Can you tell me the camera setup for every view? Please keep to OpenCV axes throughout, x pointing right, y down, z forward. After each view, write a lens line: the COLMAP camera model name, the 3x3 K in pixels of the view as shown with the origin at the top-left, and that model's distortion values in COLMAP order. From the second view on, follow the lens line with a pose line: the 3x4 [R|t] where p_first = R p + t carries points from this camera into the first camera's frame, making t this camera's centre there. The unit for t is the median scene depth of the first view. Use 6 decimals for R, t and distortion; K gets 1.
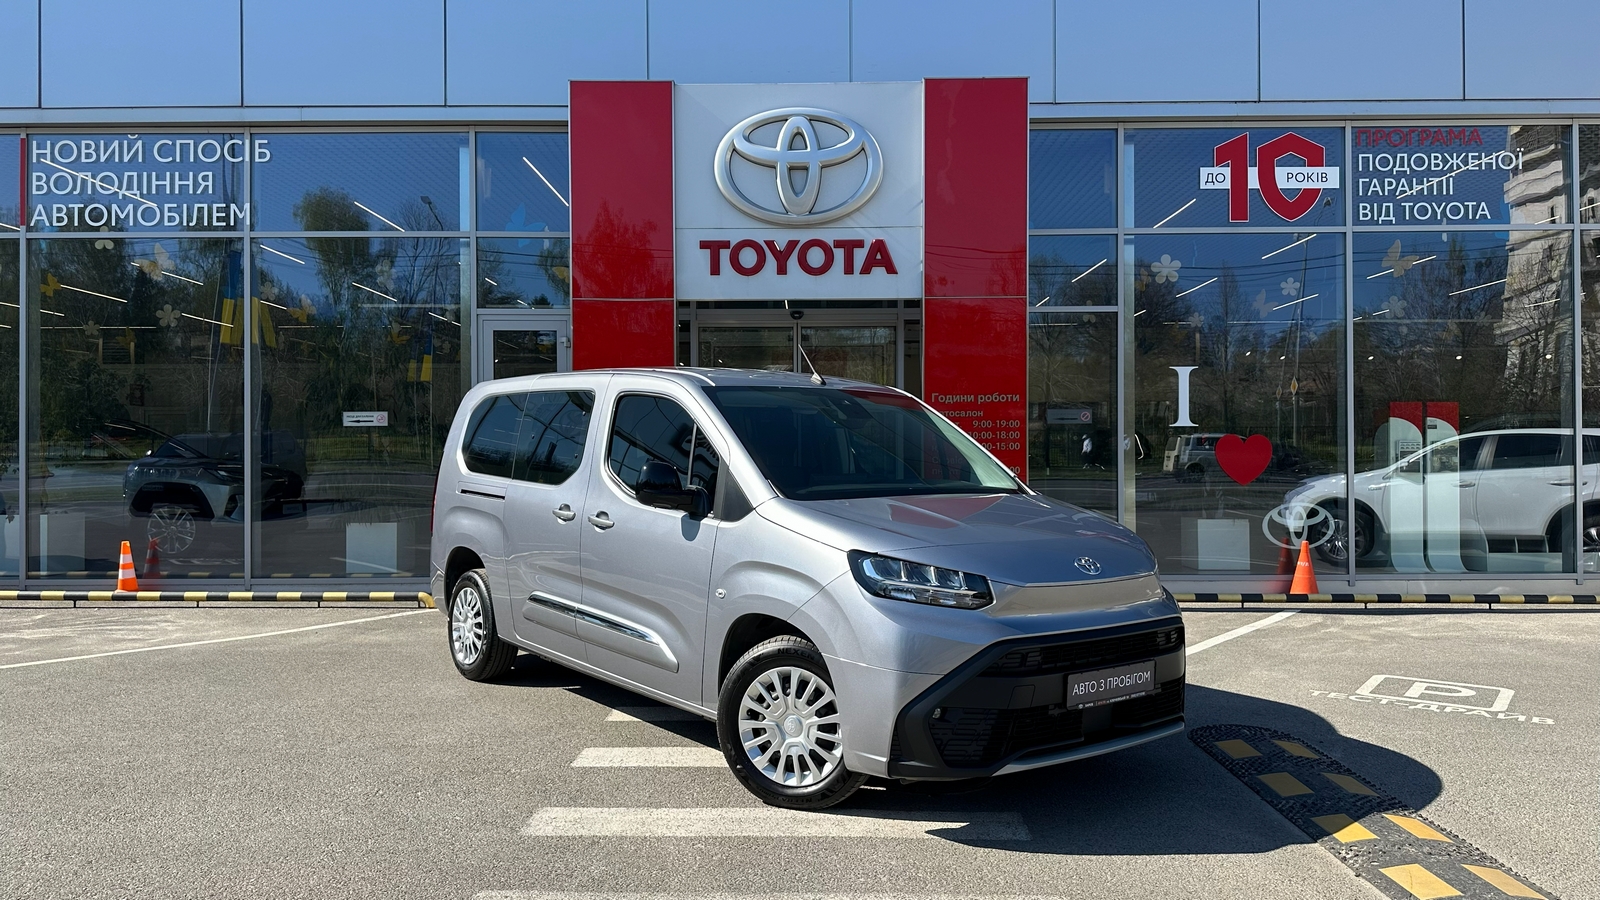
lens RADIAL K [[1148.4, 0, 795.4], [0, 1148.4, 452.5], [0, 0, 1]] dist [0.052327, -0.064238]
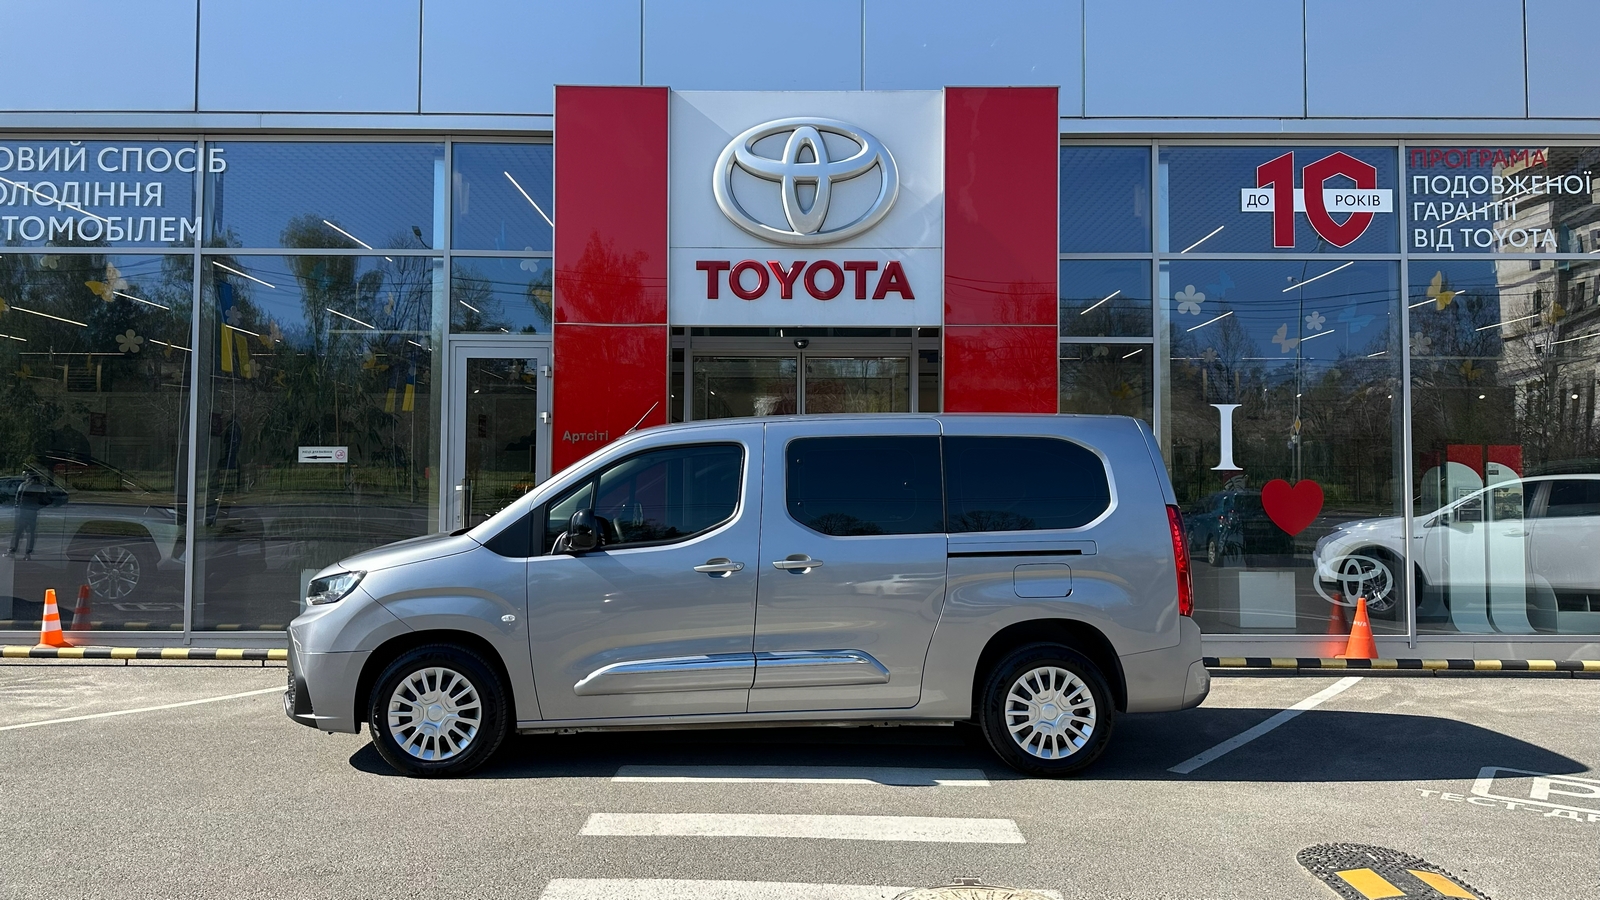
lens RADIAL K [[1143.7, 0, 791.7], [0, 1143.7, 439.3], [0, 0, 1]] dist [0.047841, -0.053677]
pose [[0.999934, 0.008110, 0.008190, -0.013313], [-0.007778, 0.999180, -0.039742, -0.008089], [-0.008506, 0.039675, 0.999176, 0.096781]]
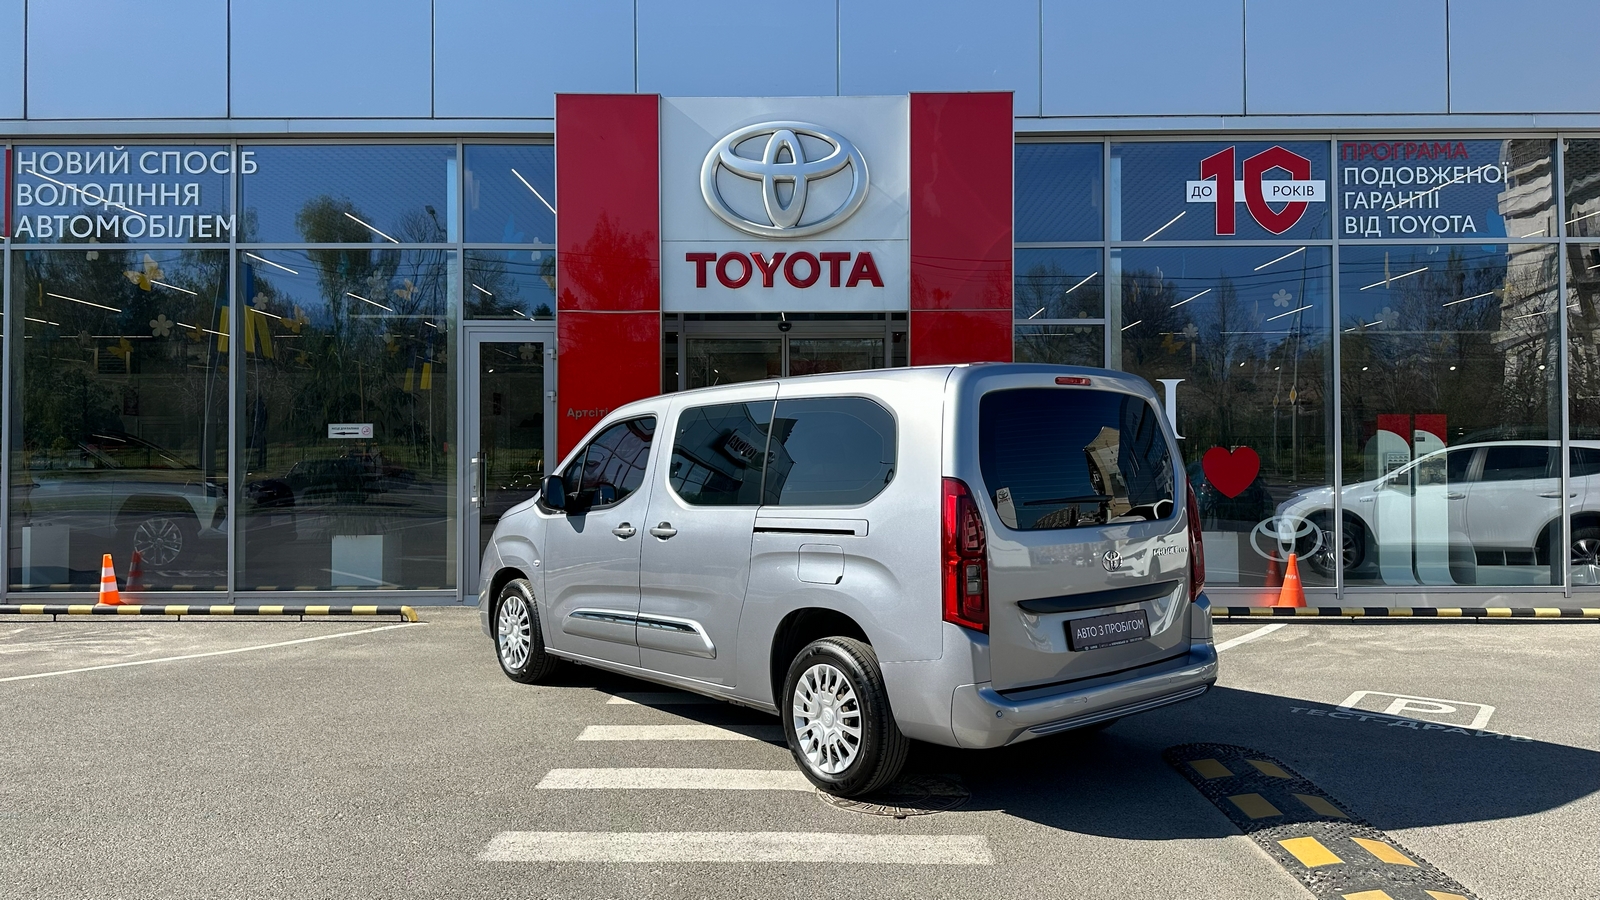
lens RADIAL K [[1146.5, 0, 806.1], [0, 1146.5, 445.3], [0, 0, 1]] dist [0.053962, -0.064865]
pose [[0.999988, 0.000449, 0.004971, 0.015067], [-0.000385, 0.999917, -0.012916, -0.004020], [-0.004977, 0.012914, 0.999904, 0.003861]]
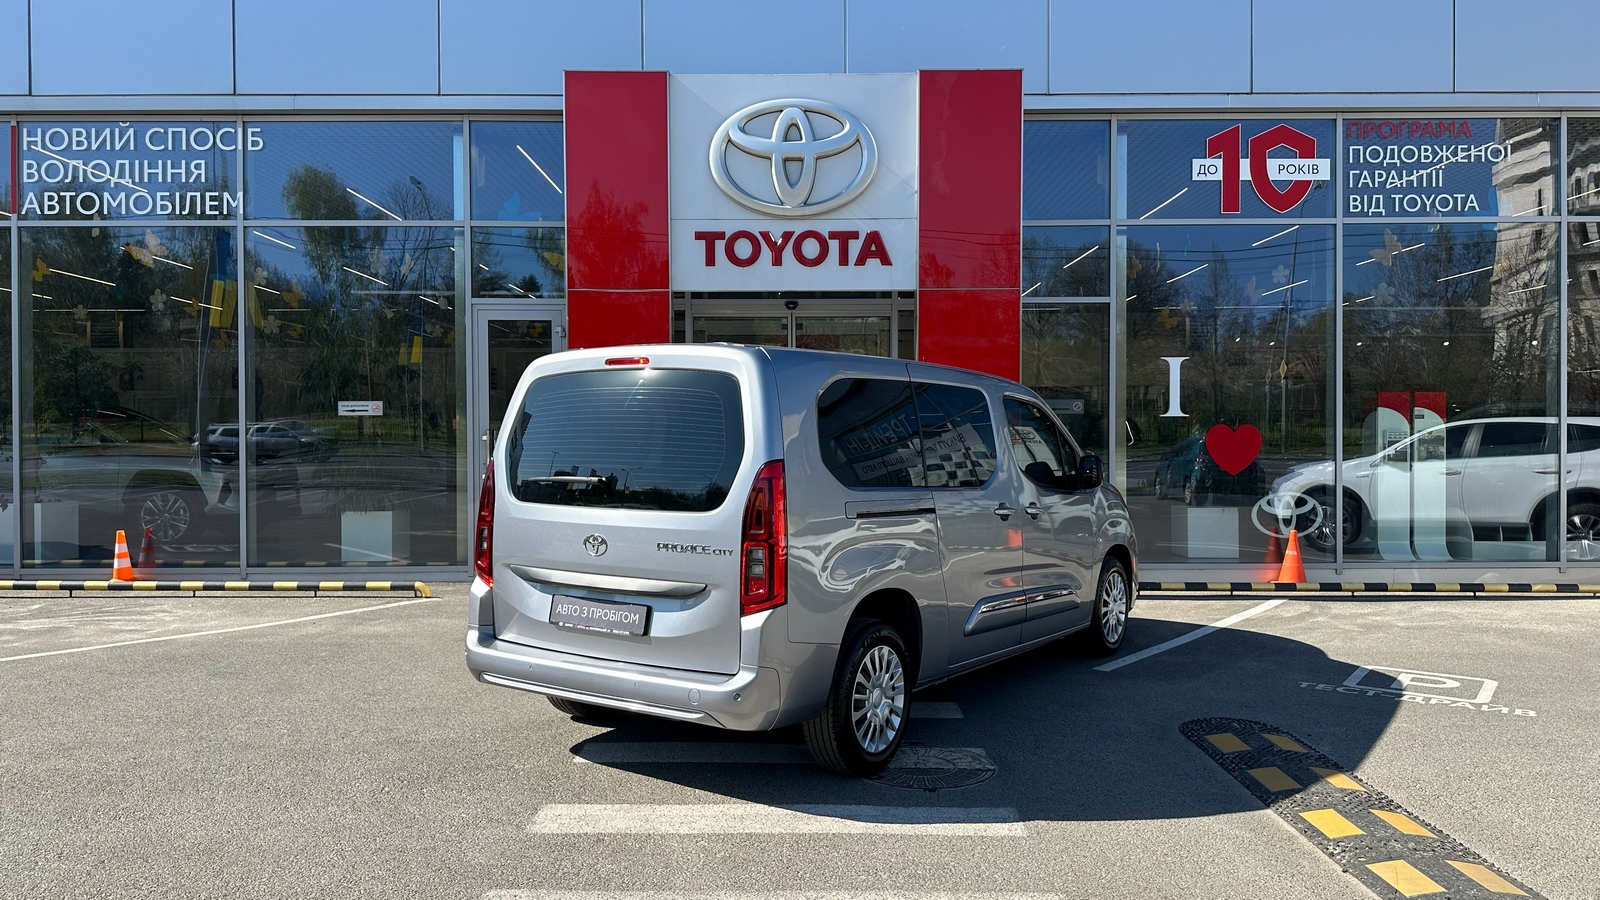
lens RADIAL K [[1148.5, 0, 797.4], [0, 1148.5, 450.5], [0, 0, 1]] dist [0.052826, -0.065184]
pose [[0.999946, 0.000521, 0.010423, -0.003994], [-0.000686, 0.999875, 0.015823, -0.008625], [-0.010414, -0.015830, 0.999820, -0.005870]]
